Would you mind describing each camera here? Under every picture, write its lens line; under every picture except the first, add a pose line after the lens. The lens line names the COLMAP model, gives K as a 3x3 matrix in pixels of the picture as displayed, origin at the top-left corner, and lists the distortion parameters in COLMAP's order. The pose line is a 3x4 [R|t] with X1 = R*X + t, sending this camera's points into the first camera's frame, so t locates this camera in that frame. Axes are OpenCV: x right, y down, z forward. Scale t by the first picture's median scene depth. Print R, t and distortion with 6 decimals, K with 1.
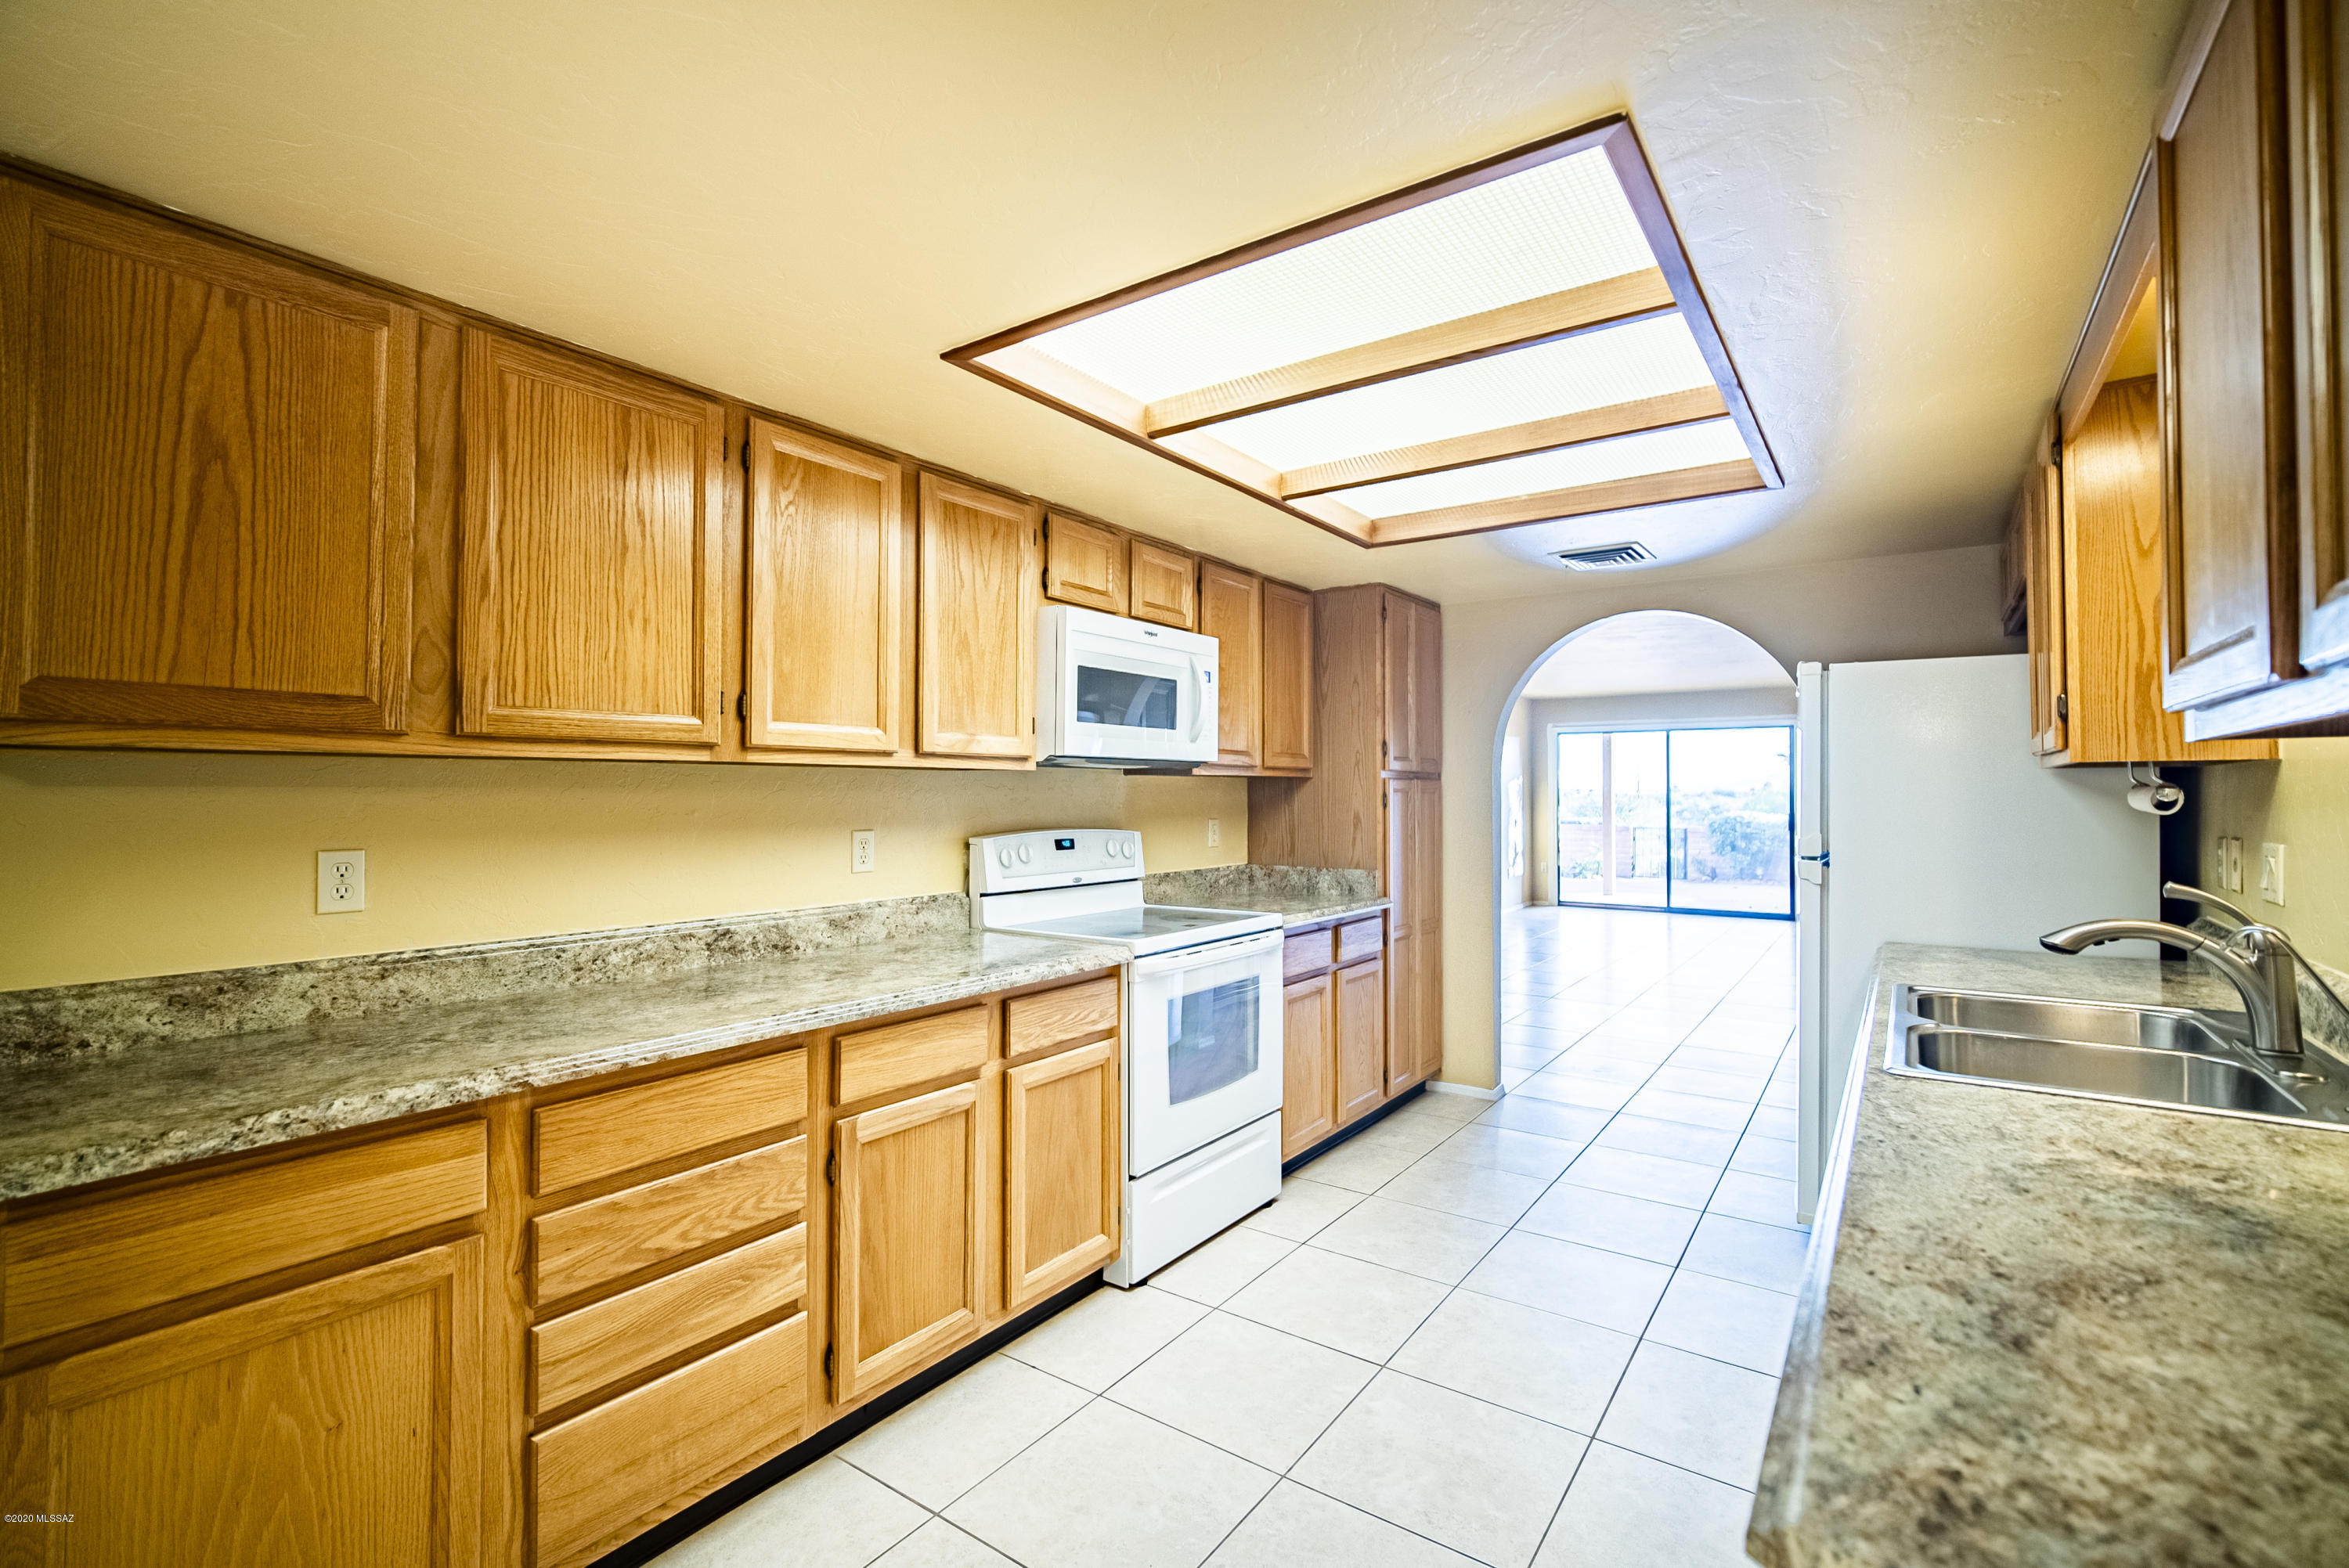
lens RADIAL K [[1023.7, 0, 1177.6], [0, 1023.7, 783.1], [0, 0, 1]] dist [0.000363, -0.000033]
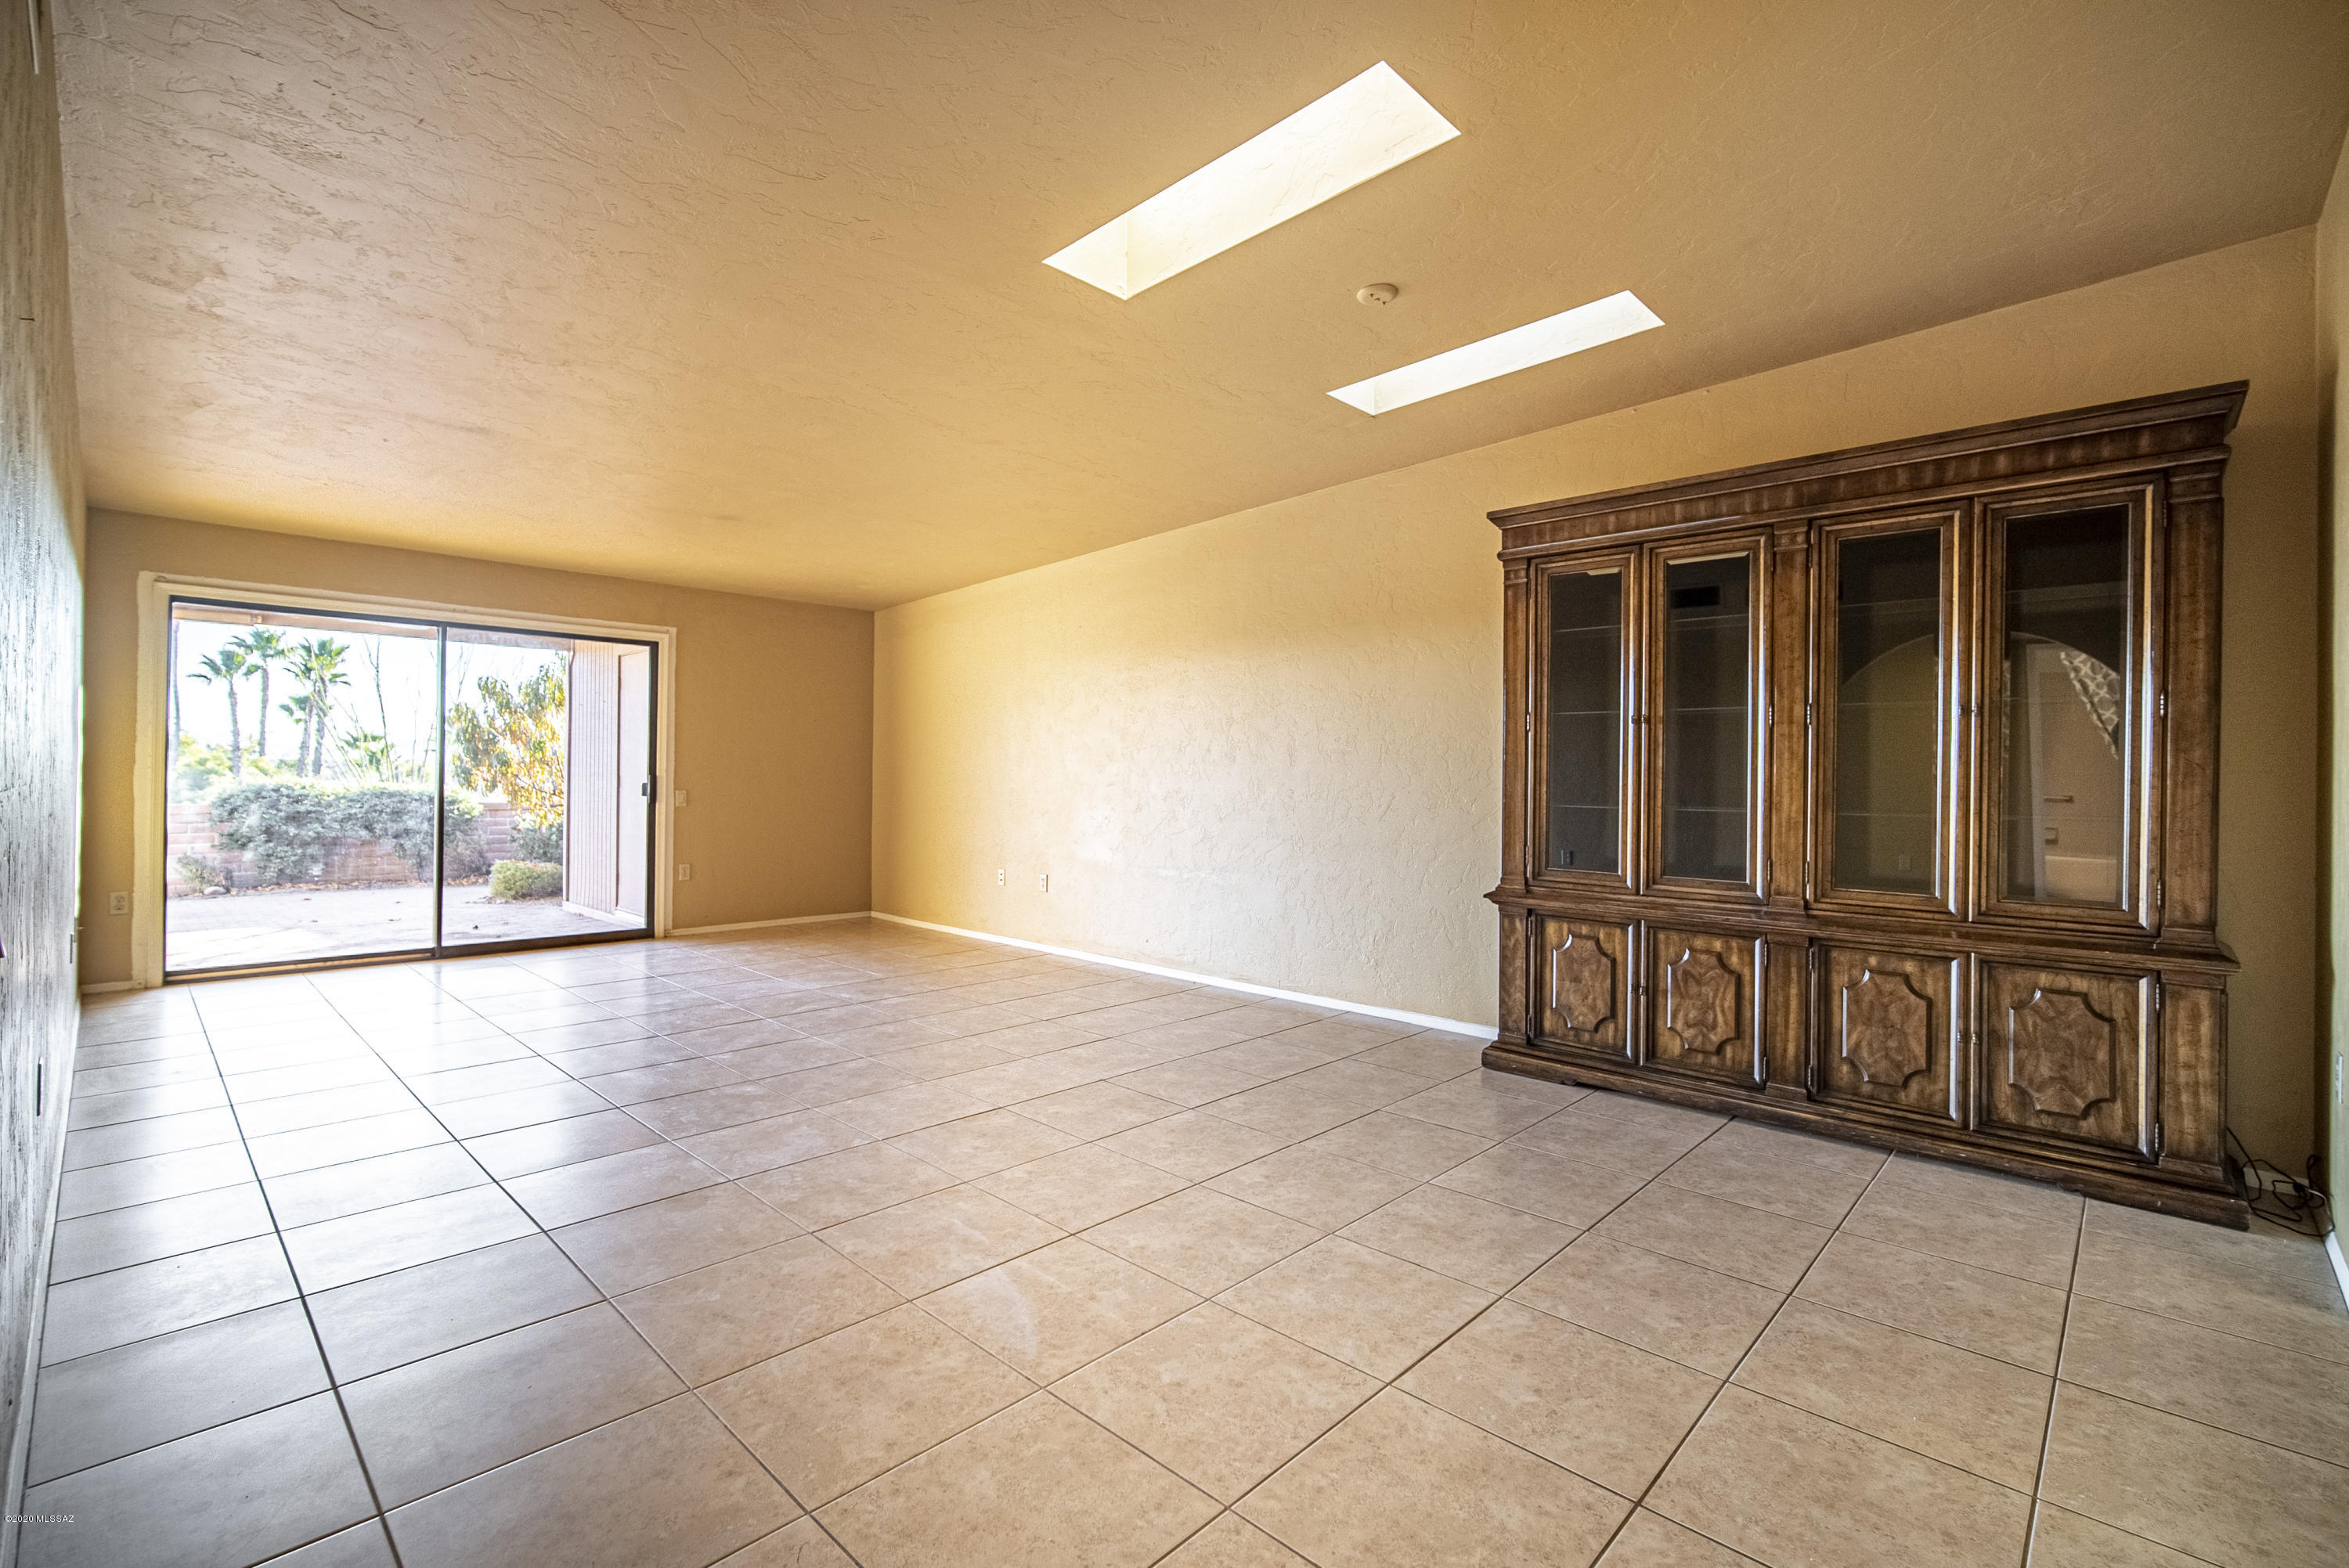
lens RADIAL K [[1023.7, 0, 1176.3], [0, 1023.7, 778.0], [0, 0, 1]] dist [0.000363, -0.000033]
pose [[0.139386, 0.000448, 0.990238, -0.005450], [-0.022064, 0.999753, 0.002653, 0.017015], [-0.989992, -0.022219, 0.139361, 0.457605]]
